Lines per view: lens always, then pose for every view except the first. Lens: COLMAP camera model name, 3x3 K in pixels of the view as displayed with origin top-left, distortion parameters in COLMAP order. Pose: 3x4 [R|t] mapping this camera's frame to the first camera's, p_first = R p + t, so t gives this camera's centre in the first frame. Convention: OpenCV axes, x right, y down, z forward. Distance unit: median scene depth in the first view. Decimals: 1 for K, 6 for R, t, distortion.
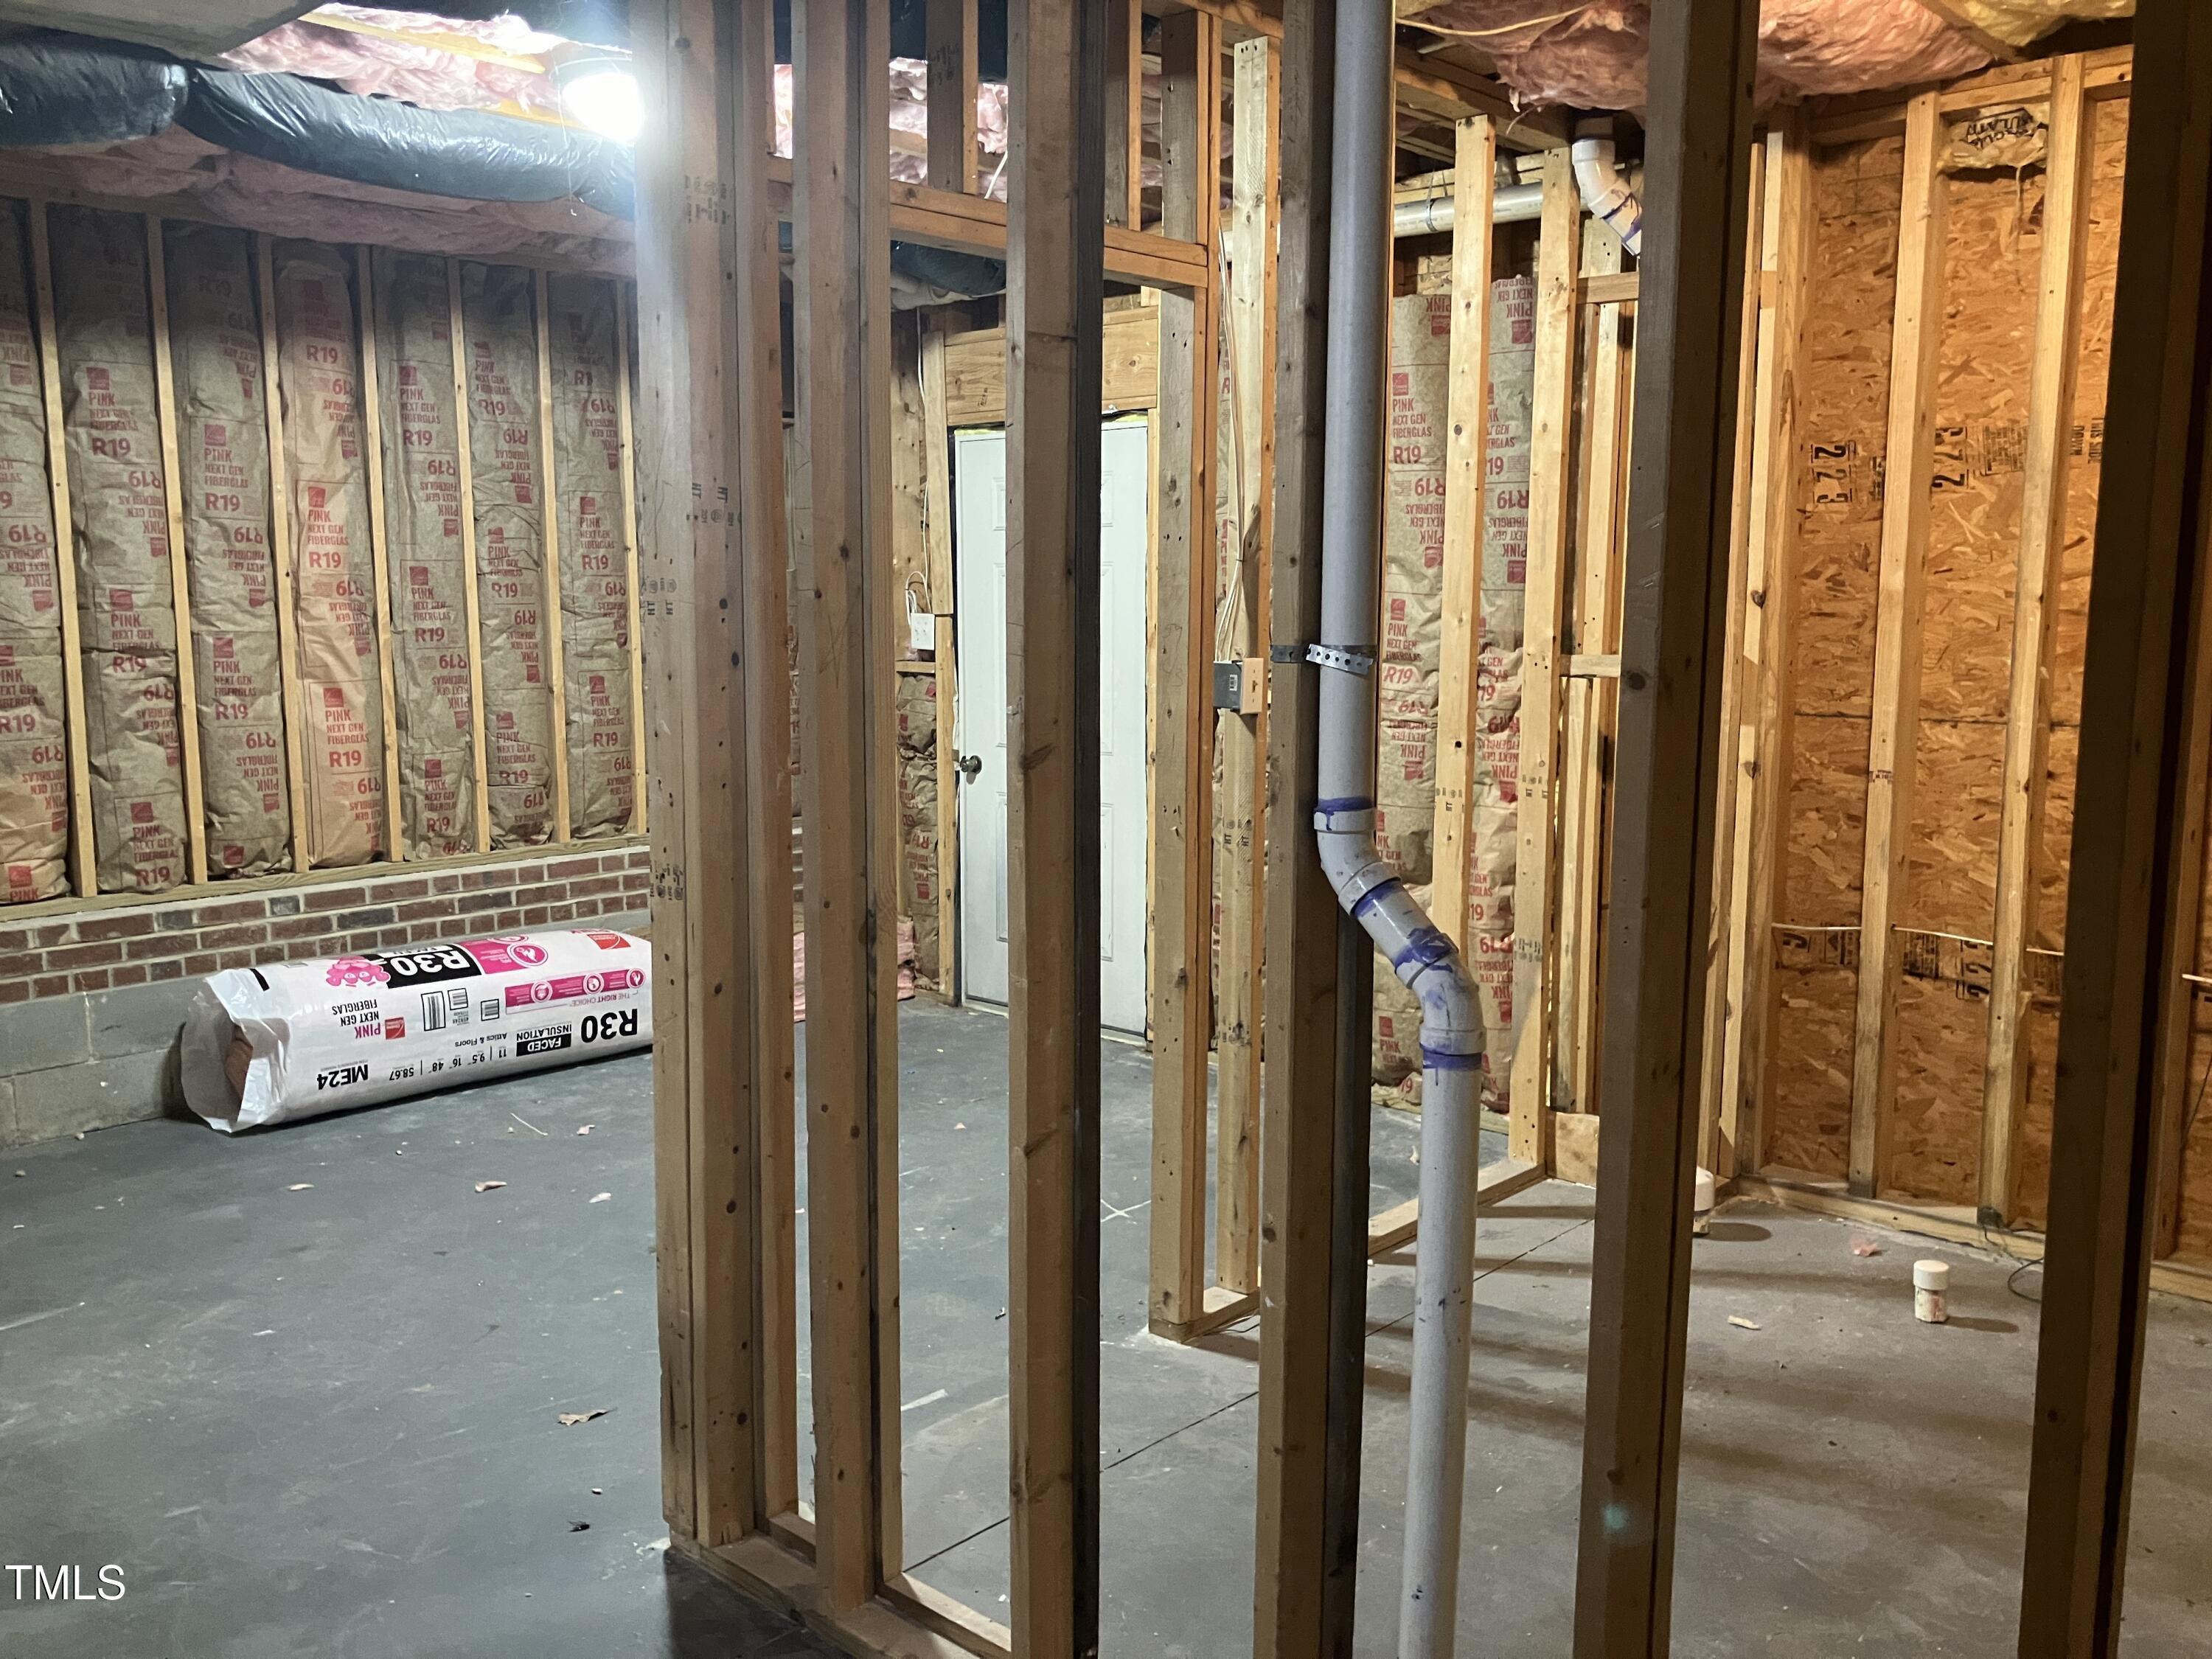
lens RADIAL K [[1858.7, 0, 1105.0], [0, 1858.7, 833.4], [0, 0, 1]] dist [0.015220, 0.000582]
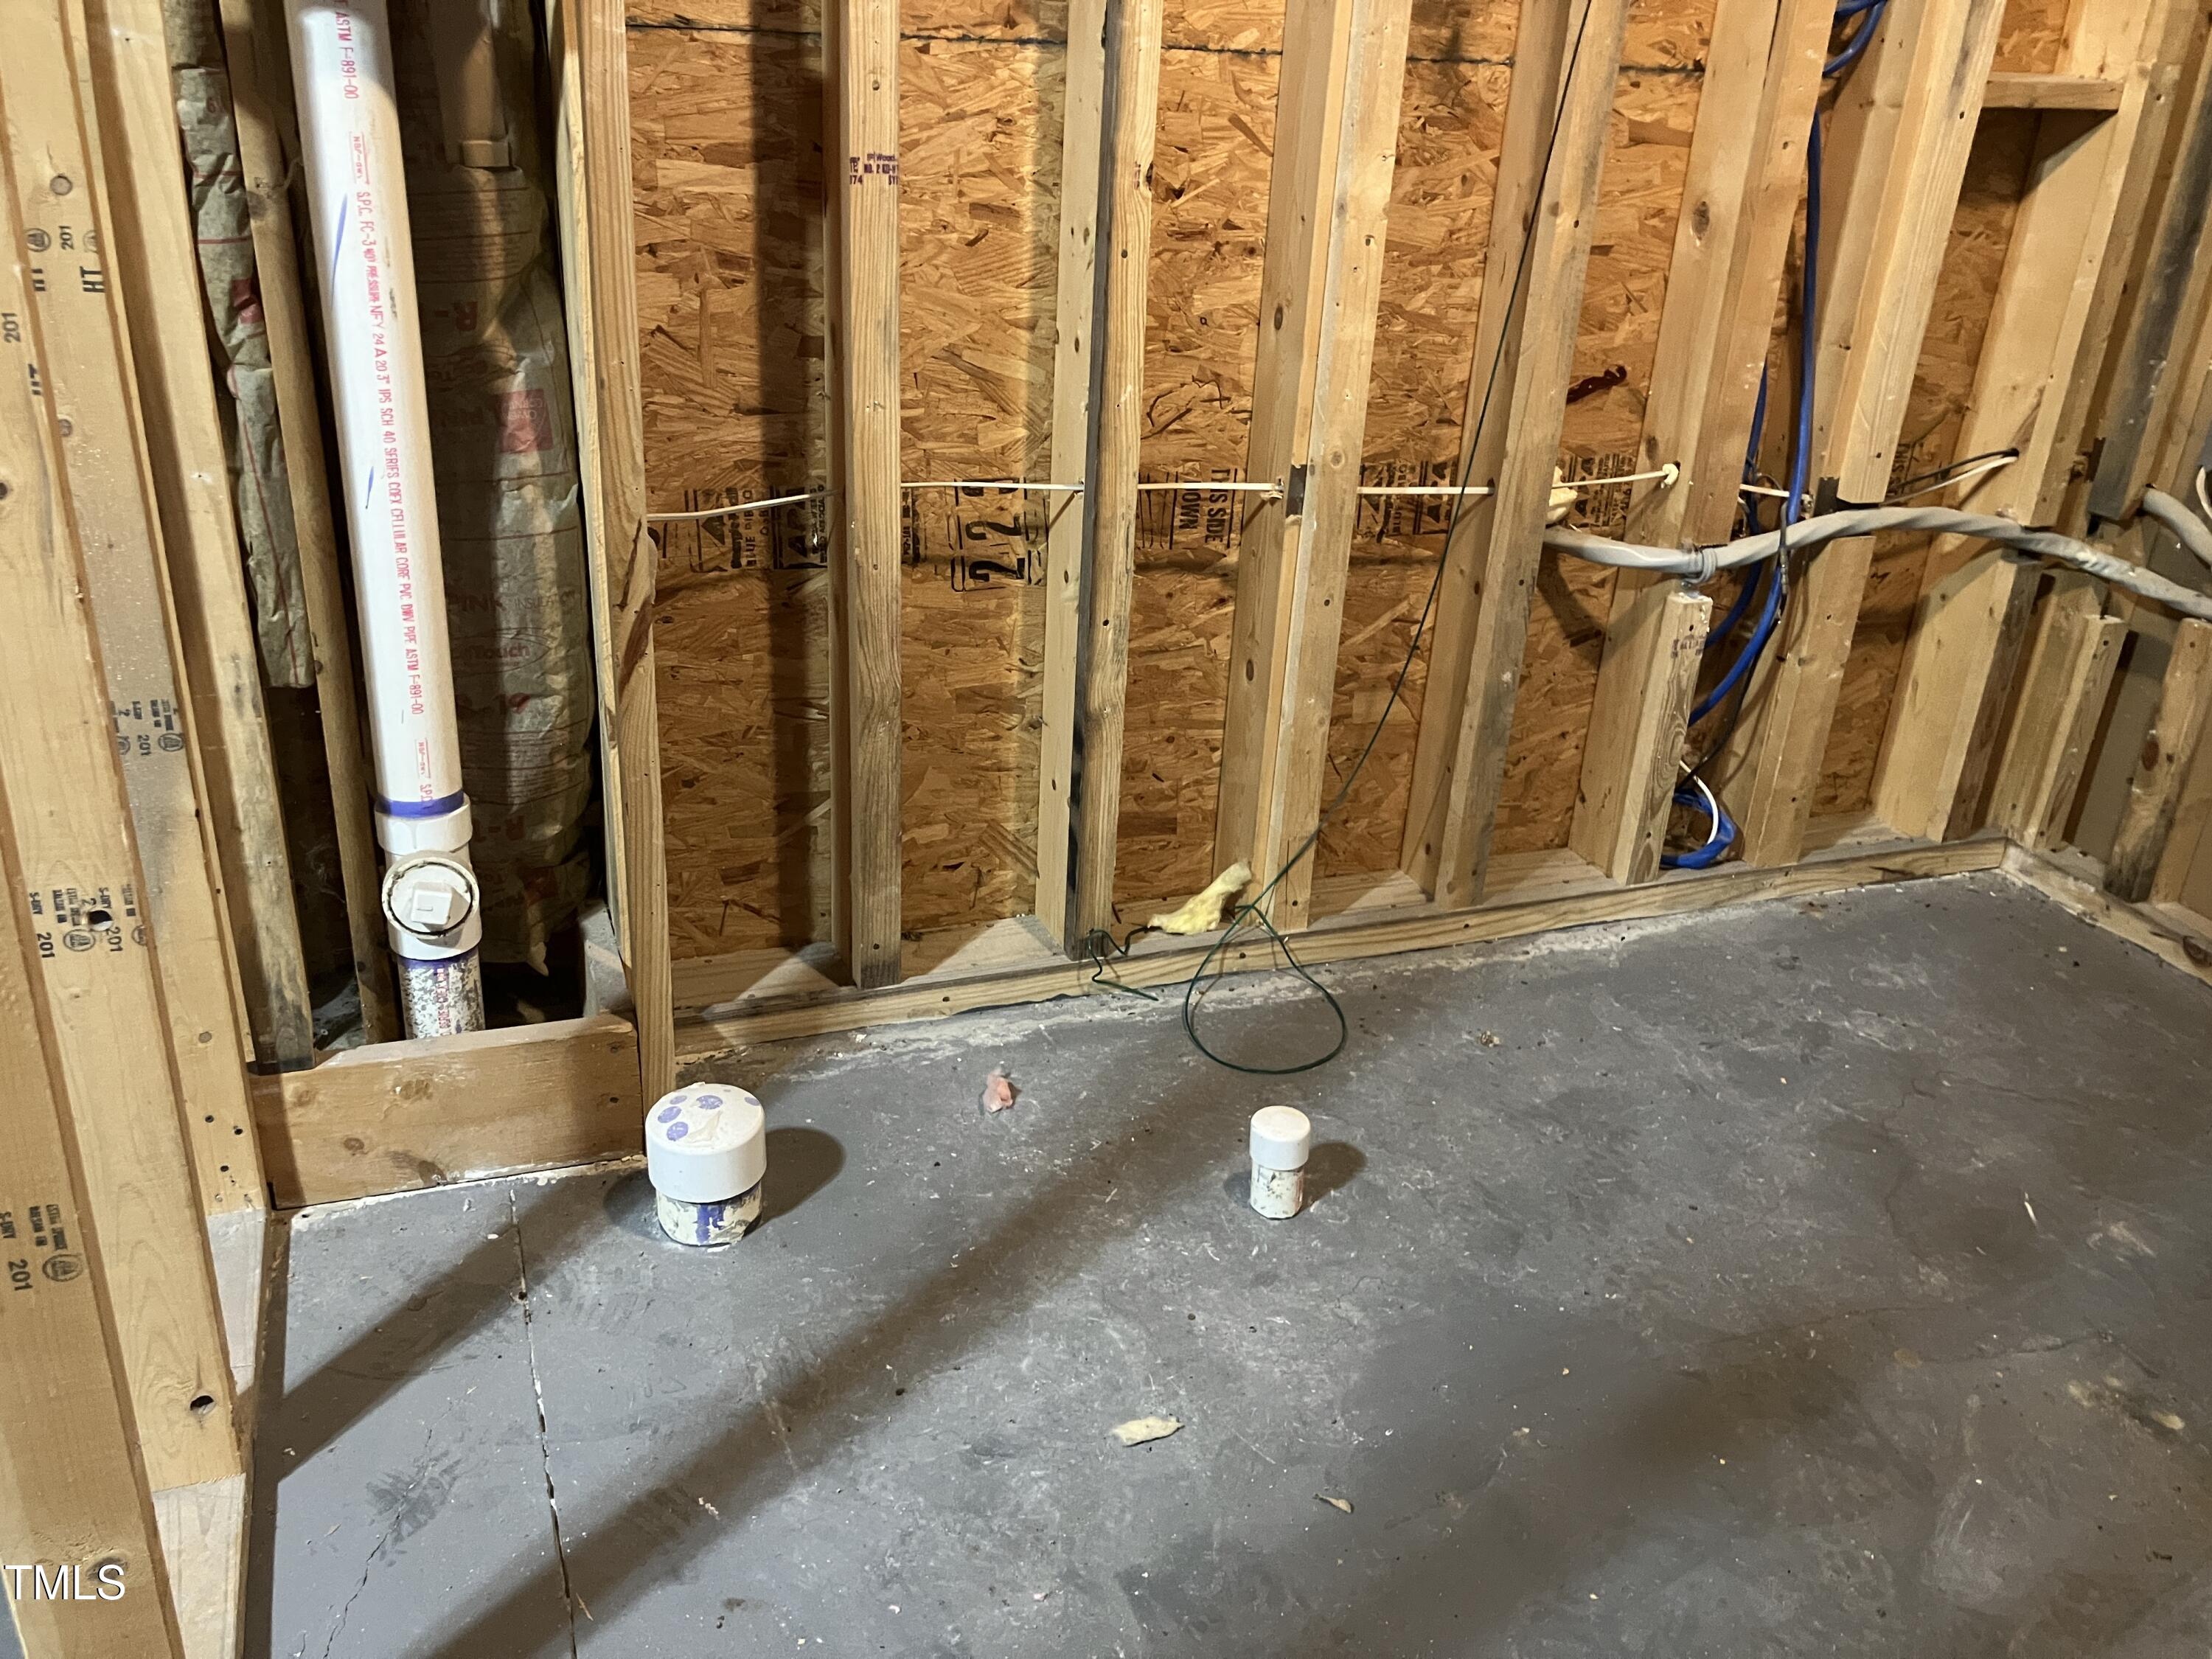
lens RADIAL K [[1858.7, 0, 1103.1], [0, 1858.7, 843.8], [0, 0, 1]] dist [0.015220, 0.000582]
pose [[0.454678, -0.357801, 0.815626, 0.005207], [0.059279, 0.925886, 0.373124, -0.043950], [-0.888681, -0.121302, 0.442190, 0.713760]]
